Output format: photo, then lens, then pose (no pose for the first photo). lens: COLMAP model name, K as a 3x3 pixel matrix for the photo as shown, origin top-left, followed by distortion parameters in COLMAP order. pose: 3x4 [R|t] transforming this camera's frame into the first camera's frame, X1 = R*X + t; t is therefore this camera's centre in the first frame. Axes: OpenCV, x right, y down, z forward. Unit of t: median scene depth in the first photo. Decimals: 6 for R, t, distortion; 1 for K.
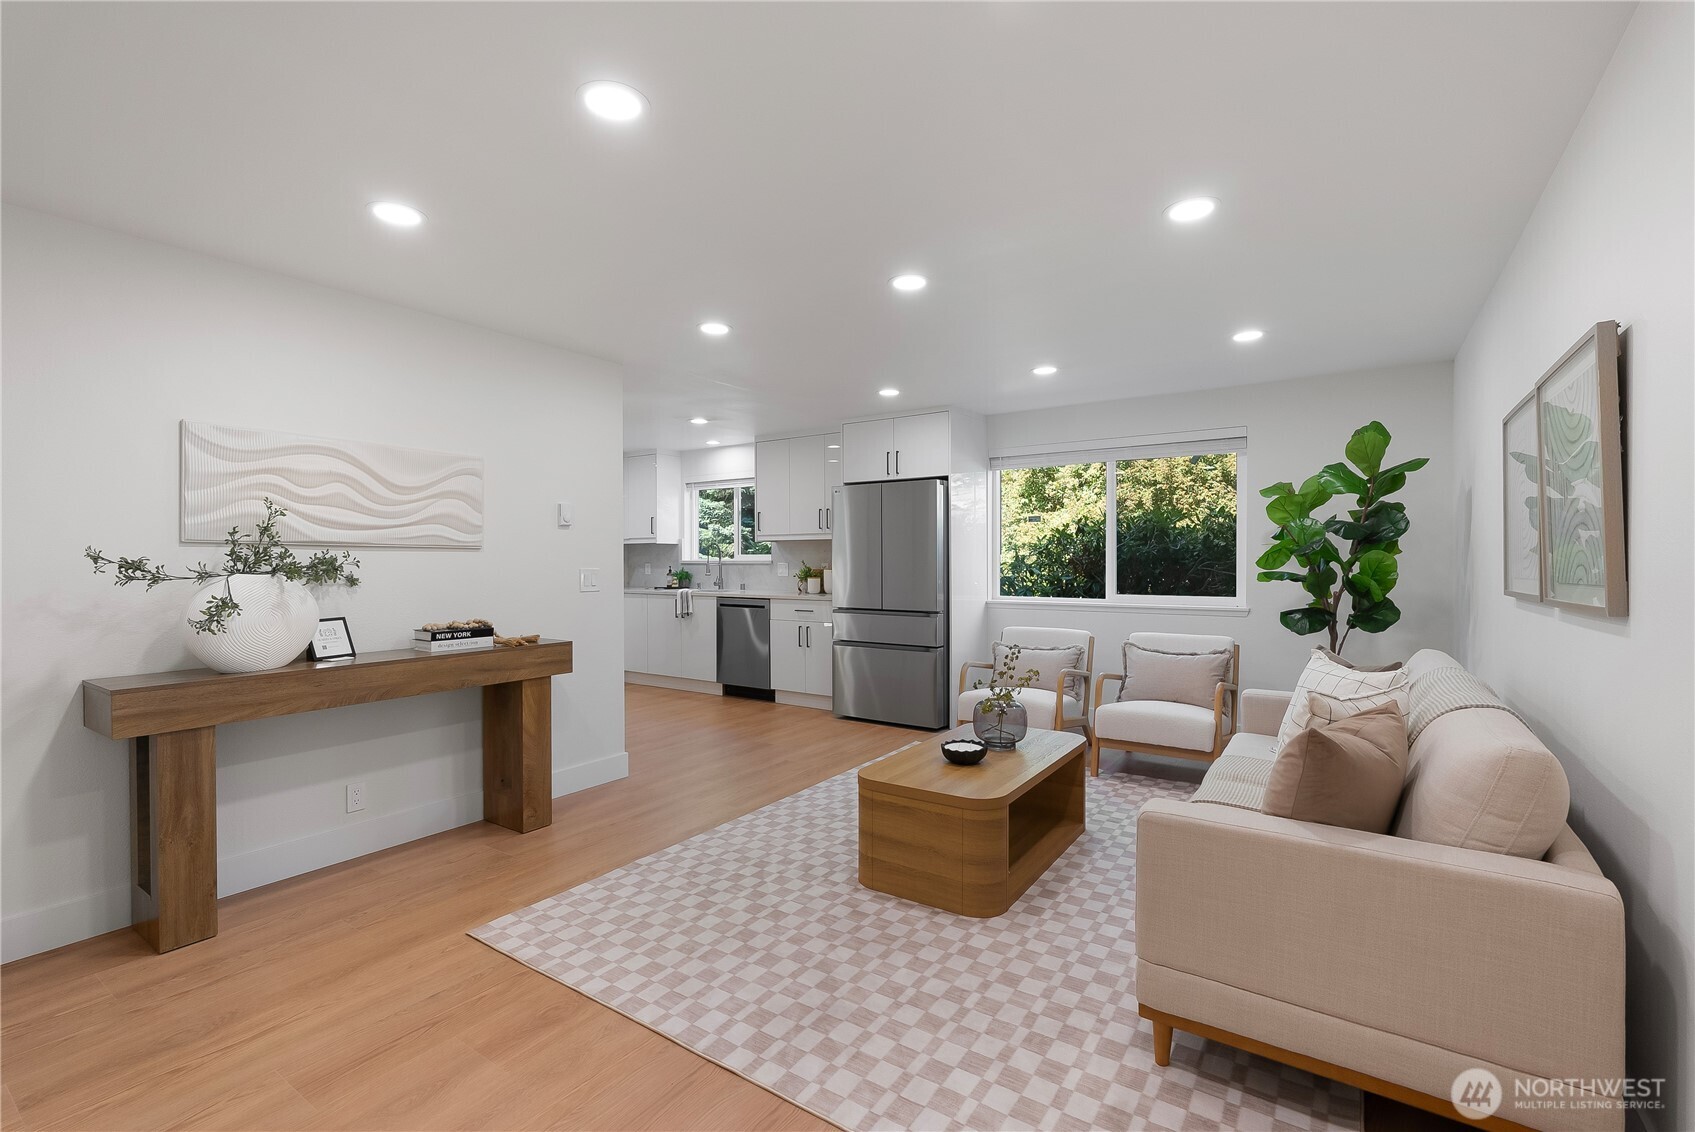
lens RADIAL K [[751.9, 0, 853.8], [0, 751.9, 564.2], [0, 0, 1]] dist [-0.008938, 0.000928]
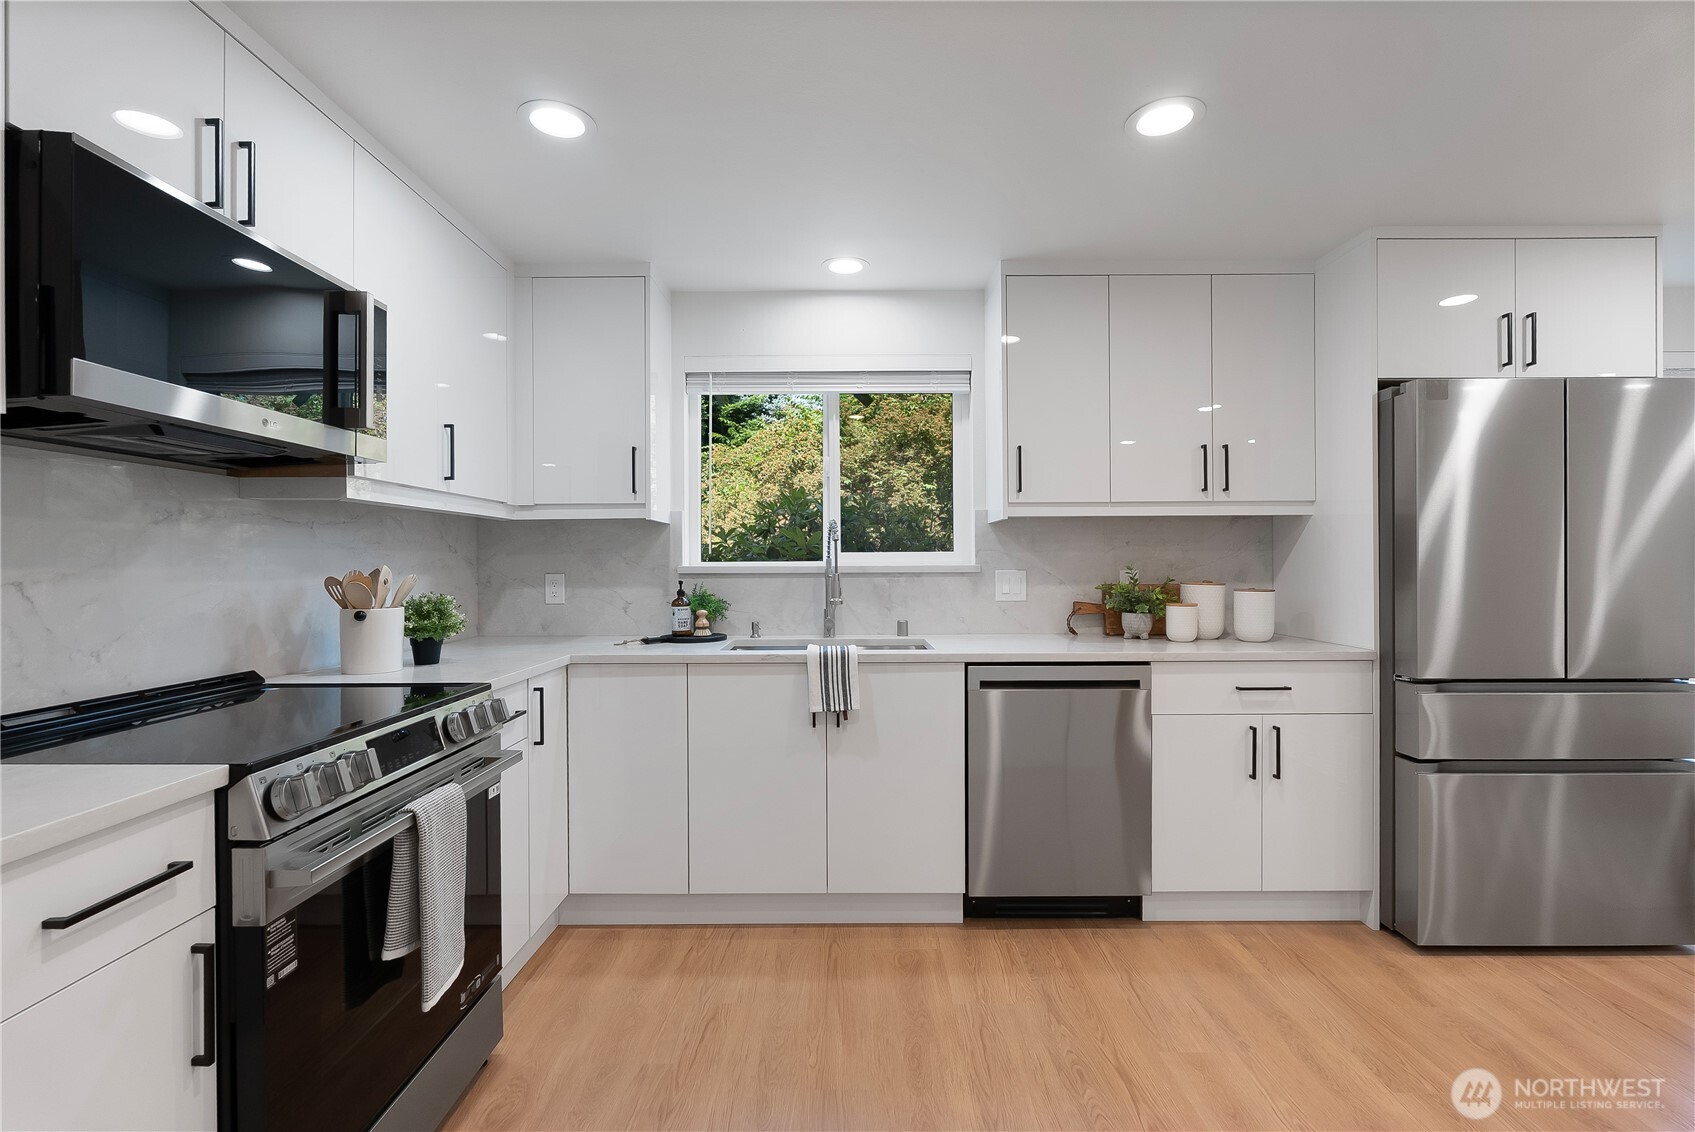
lens RADIAL K [[751.9, 0, 842.3], [0, 751.9, 563.4], [0, 0, 1]] dist [-0.008938, 0.000928]
pose [[0.830558, -0.000290, 0.556932, -0.456366], [0.006342, 0.999940, -0.008937, -0.002875], [-0.556896, 0.010955, 0.830510, 0.759648]]
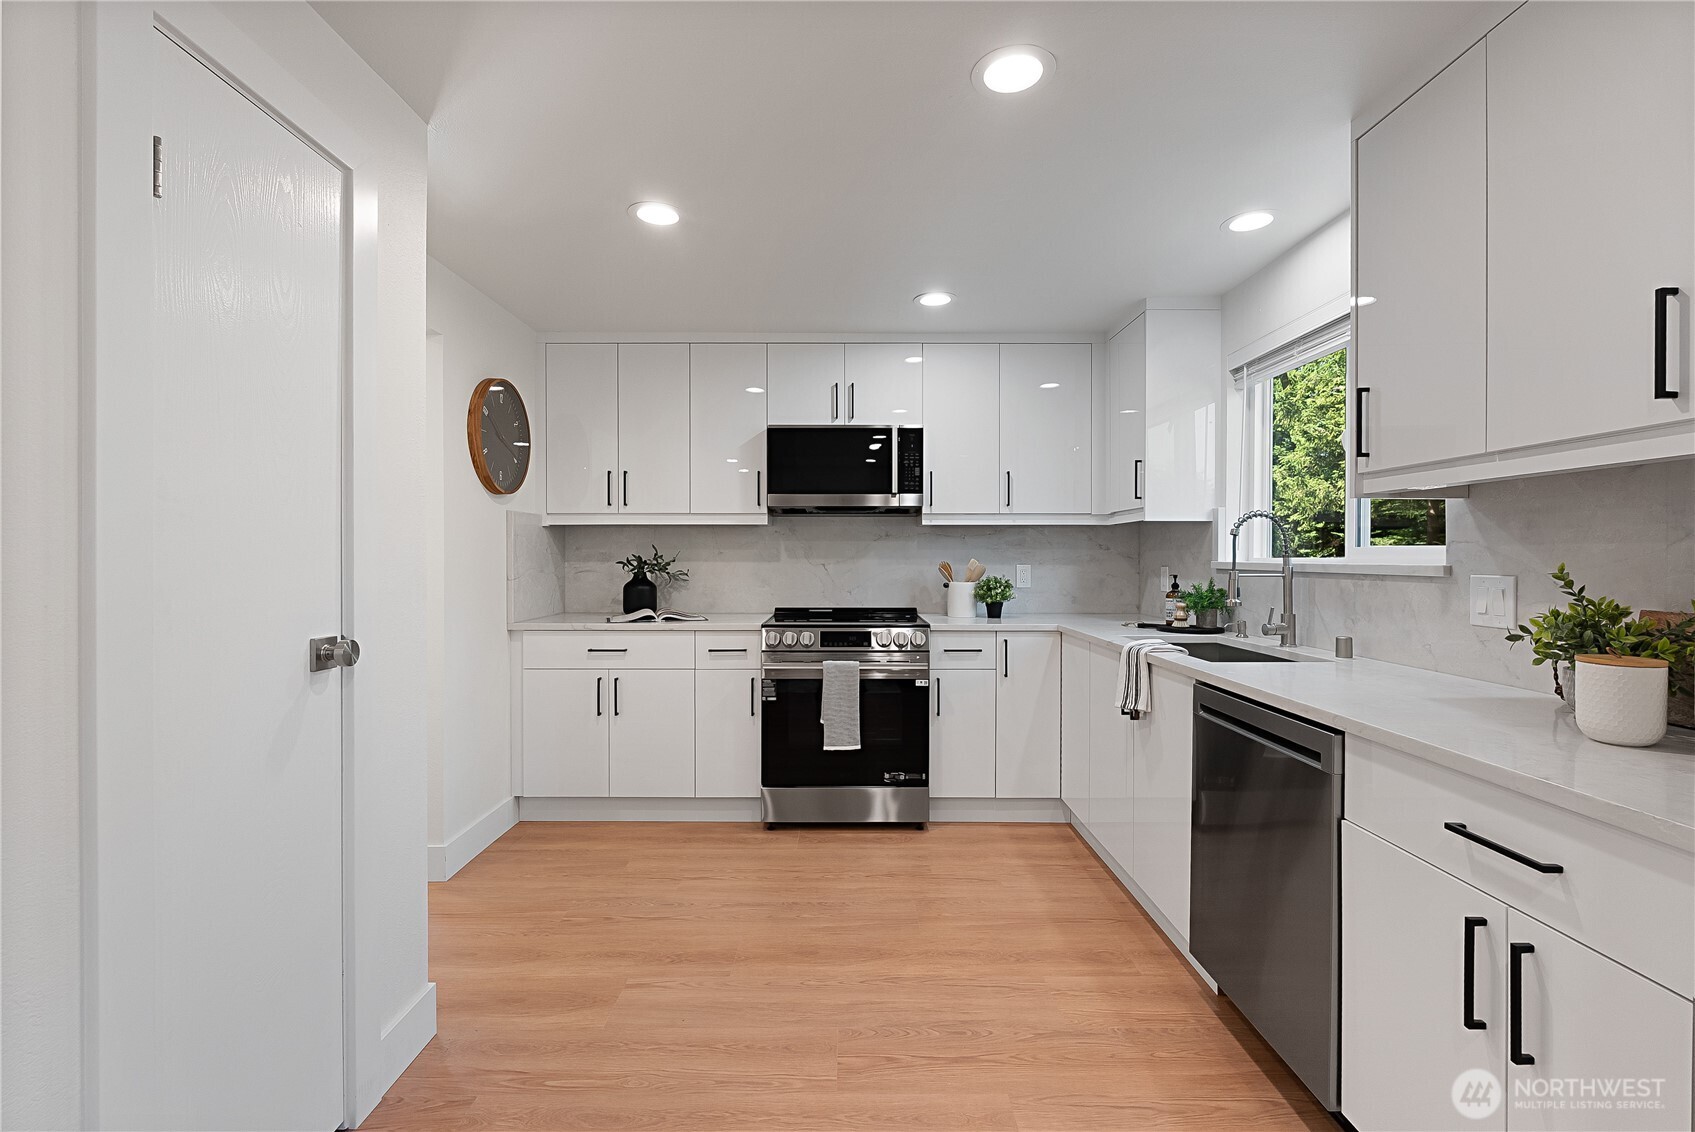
lens RADIAL K [[751.9, 0, 840.2], [0, 751.9, 560.5], [0, 0, 1]] dist [-0.008938, 0.000928]
pose [[0.550219, 0.009090, -0.834971, -0.003649], [-0.009940, 0.999941, 0.004336, -0.006431], [0.834961, 0.005914, 0.550277, 0.735973]]
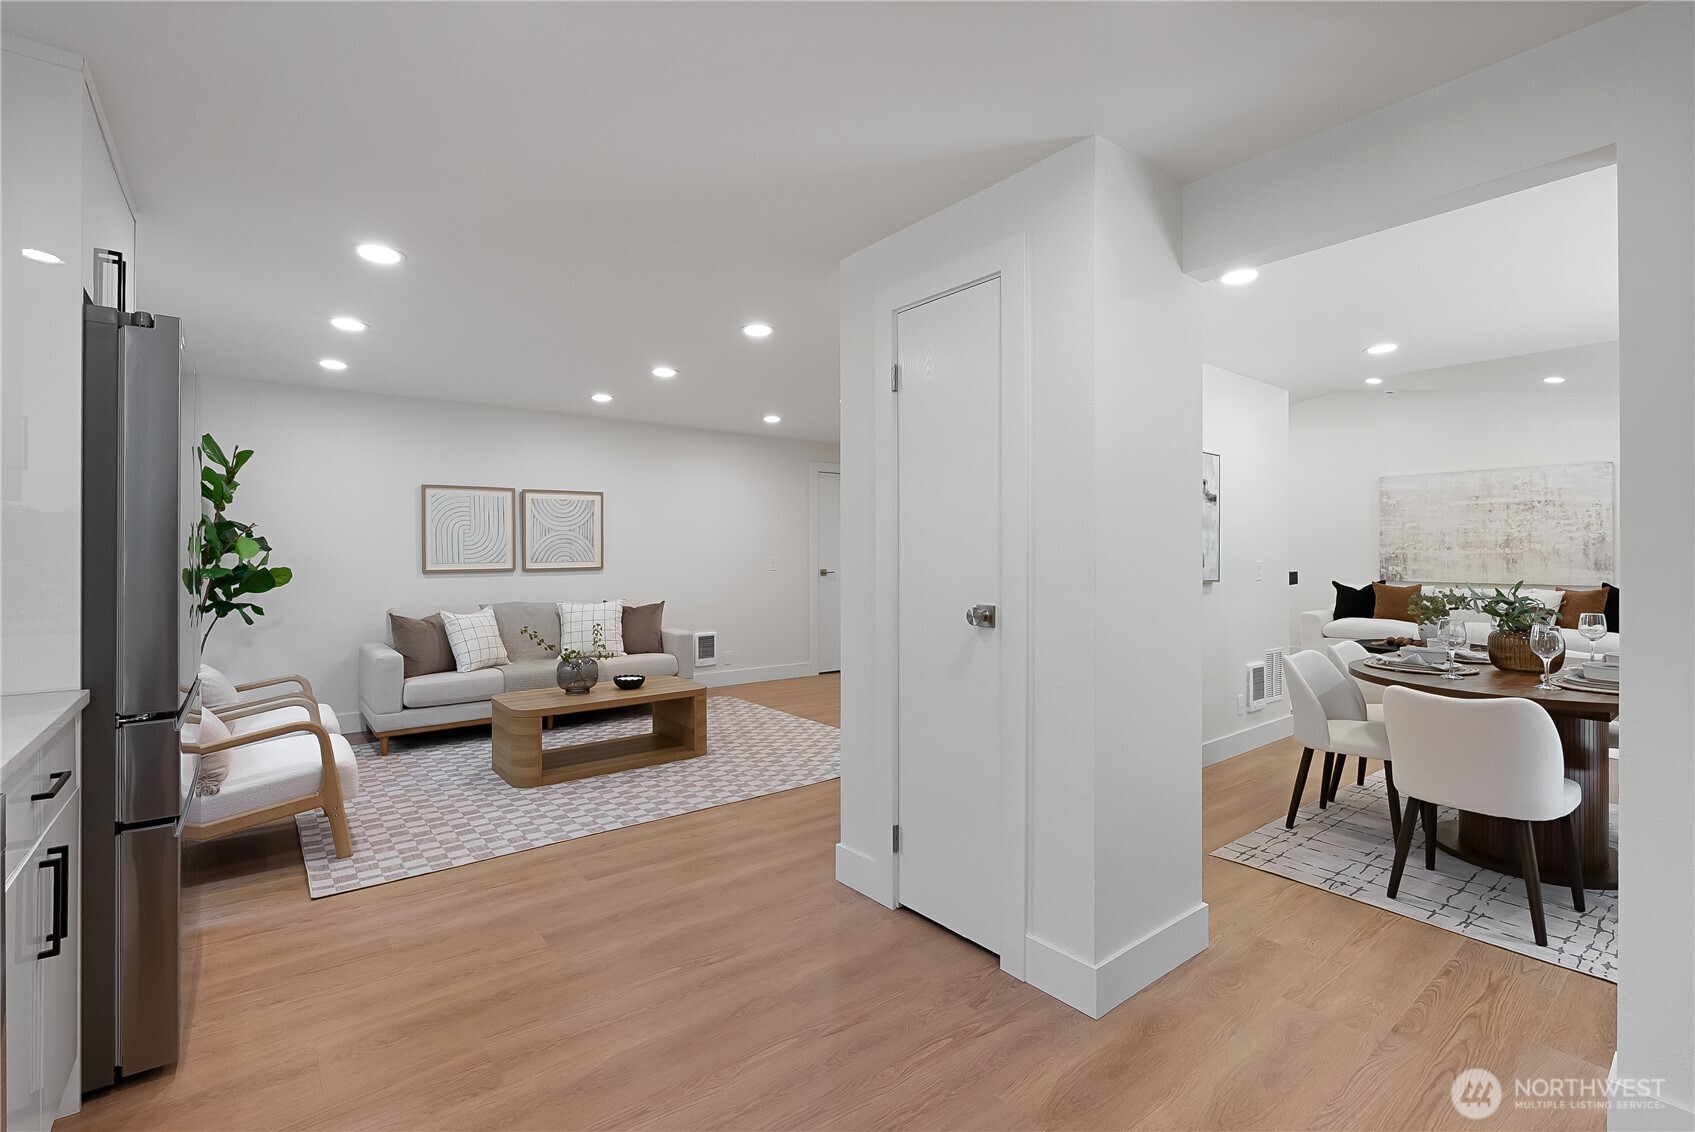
lens RADIAL K [[751.9, 0, 841.6], [0, 751.9, 552.0], [0, 0, 1]] dist [-0.008938, 0.000928]
pose [[-0.951651, 0.003908, 0.307156, -0.343313], [0.006414, 0.999954, 0.007148, -0.009191], [-0.307114, 0.008772, -0.951632, 1.095253]]
